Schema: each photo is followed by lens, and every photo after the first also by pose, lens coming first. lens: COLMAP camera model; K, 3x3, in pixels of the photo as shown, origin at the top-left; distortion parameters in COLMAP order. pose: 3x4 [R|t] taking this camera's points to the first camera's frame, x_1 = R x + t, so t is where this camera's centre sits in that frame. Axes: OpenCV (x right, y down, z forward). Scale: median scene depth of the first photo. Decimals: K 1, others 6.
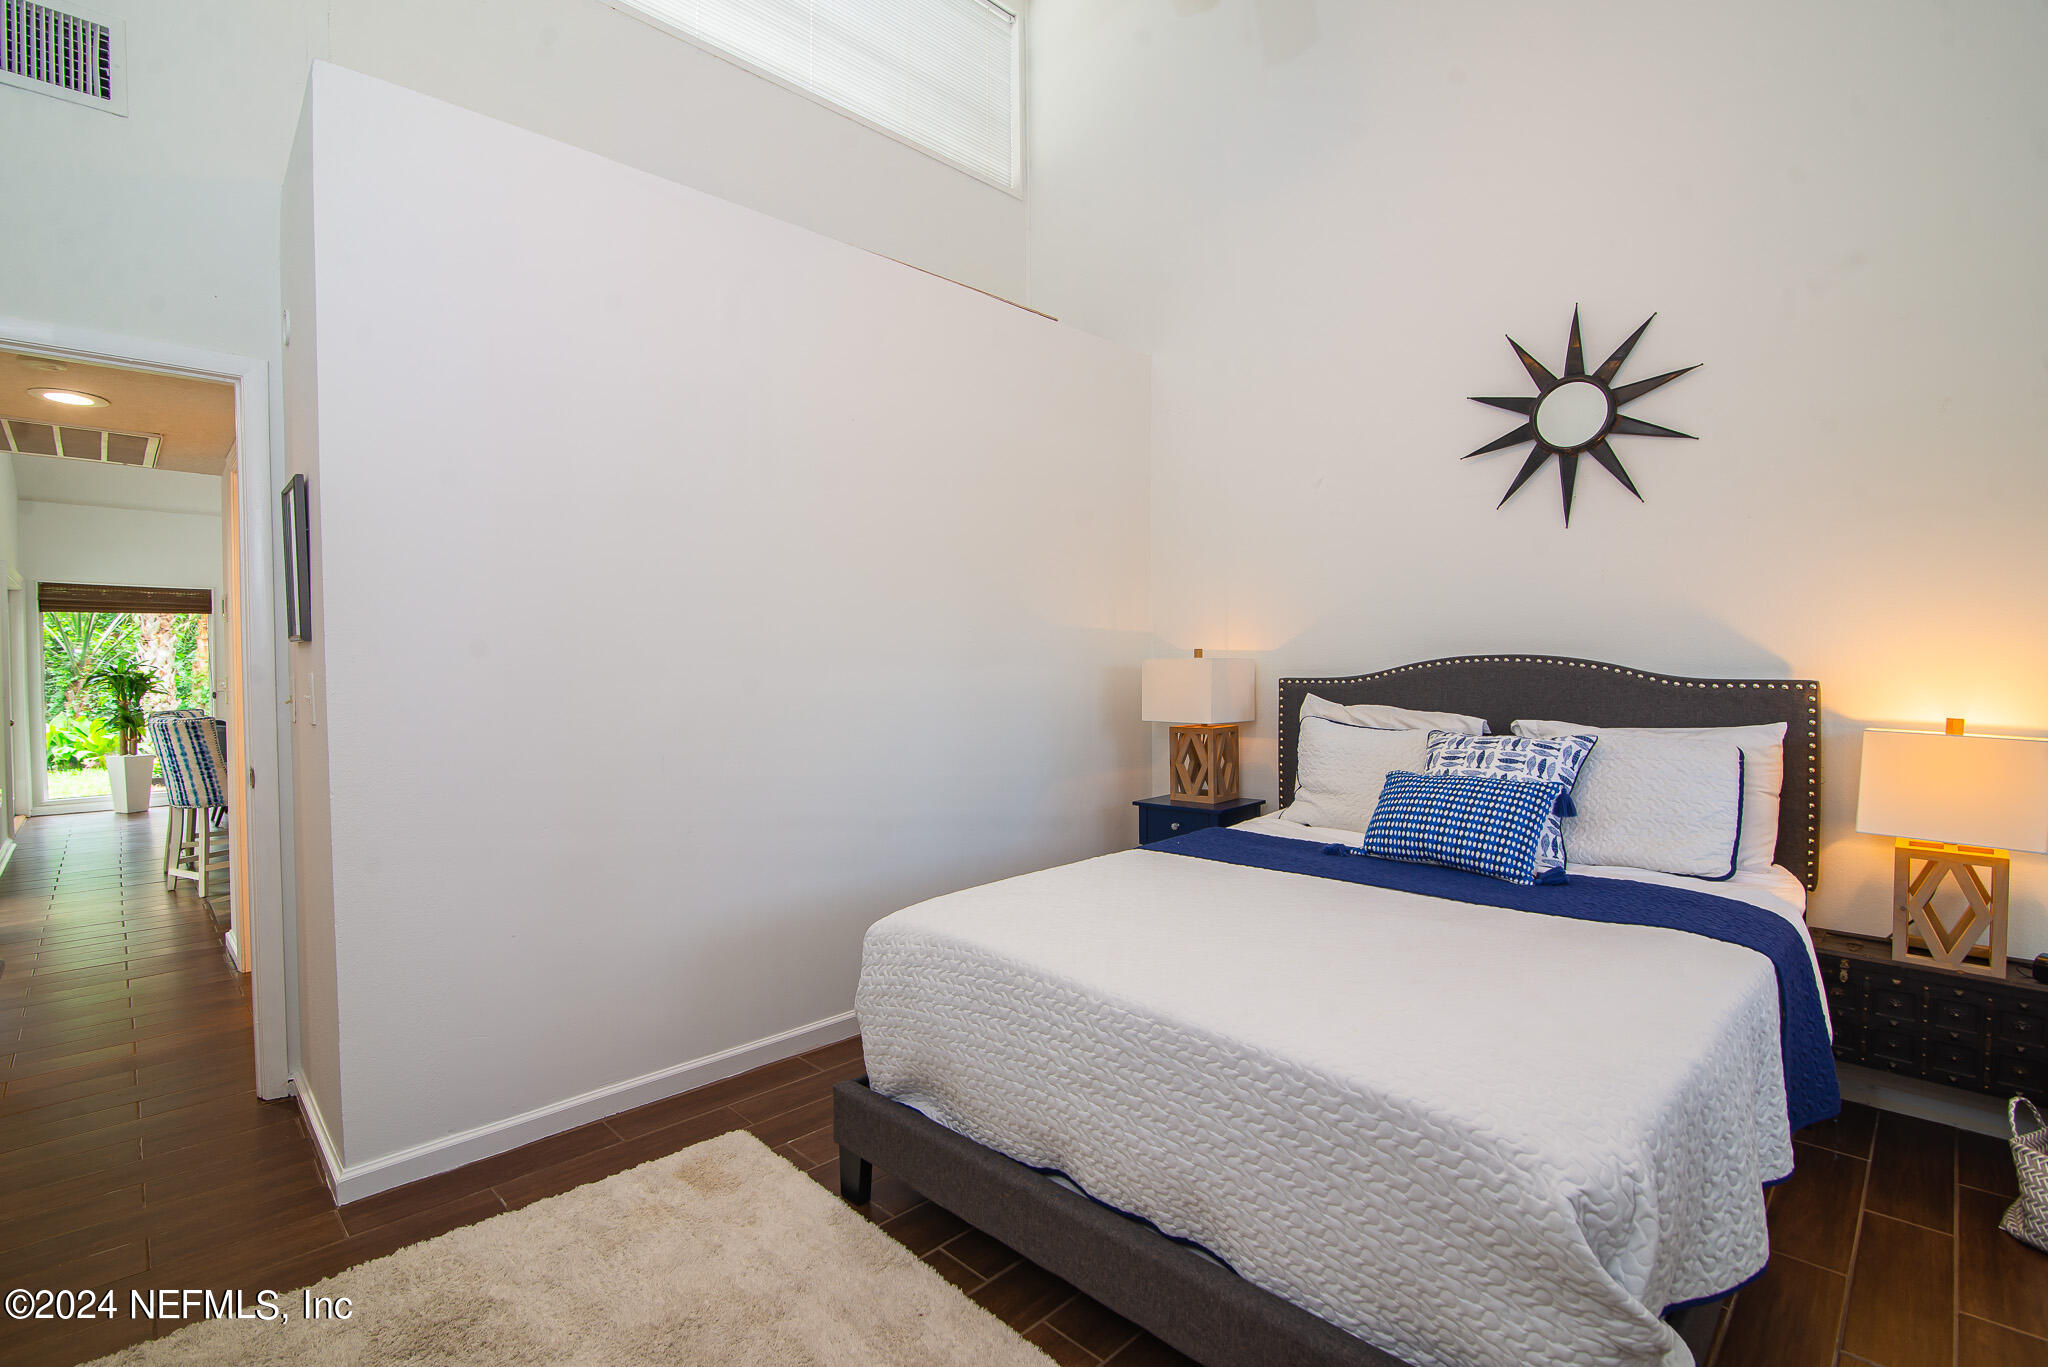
lens RADIAL K [[939.7, 0, 1020.9], [0, 939.7, 685.0], [0, 0, 1]] dist [-0.018484, 0.000447]
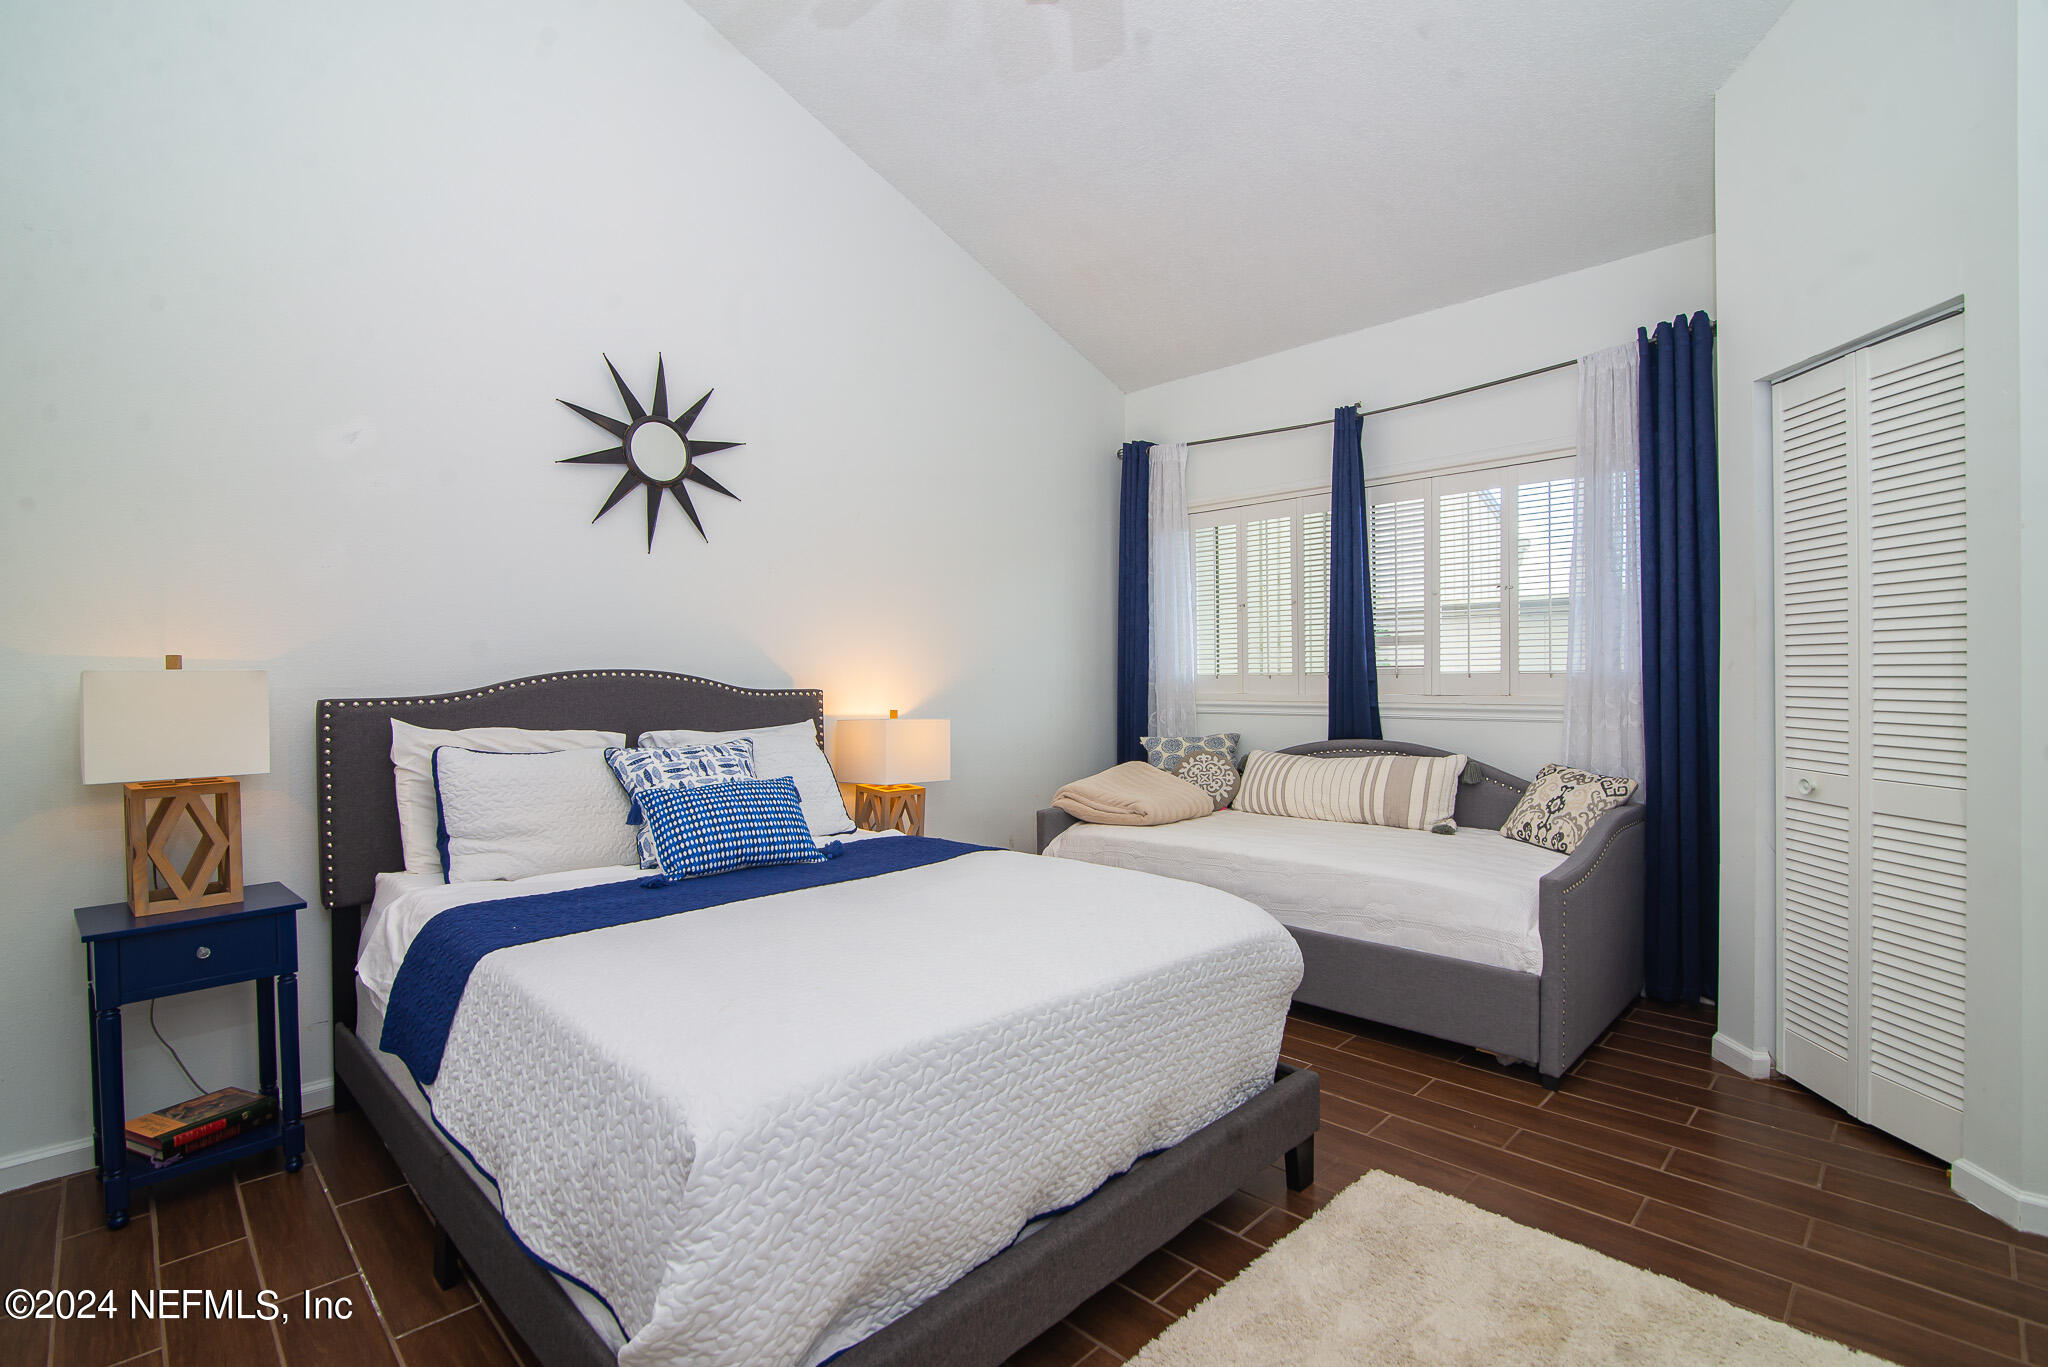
lens RADIAL K [[939.7, 0, 1020.9], [0, 939.7, 685.0], [0, 0, 1]] dist [-0.018484, 0.000447]
pose [[-0.006446, -0.003393, 0.999973, -0.518568], [0.029401, 0.999561, 0.003581, -0.006475], [-0.999547, 0.029424, -0.006343, 0.590332]]
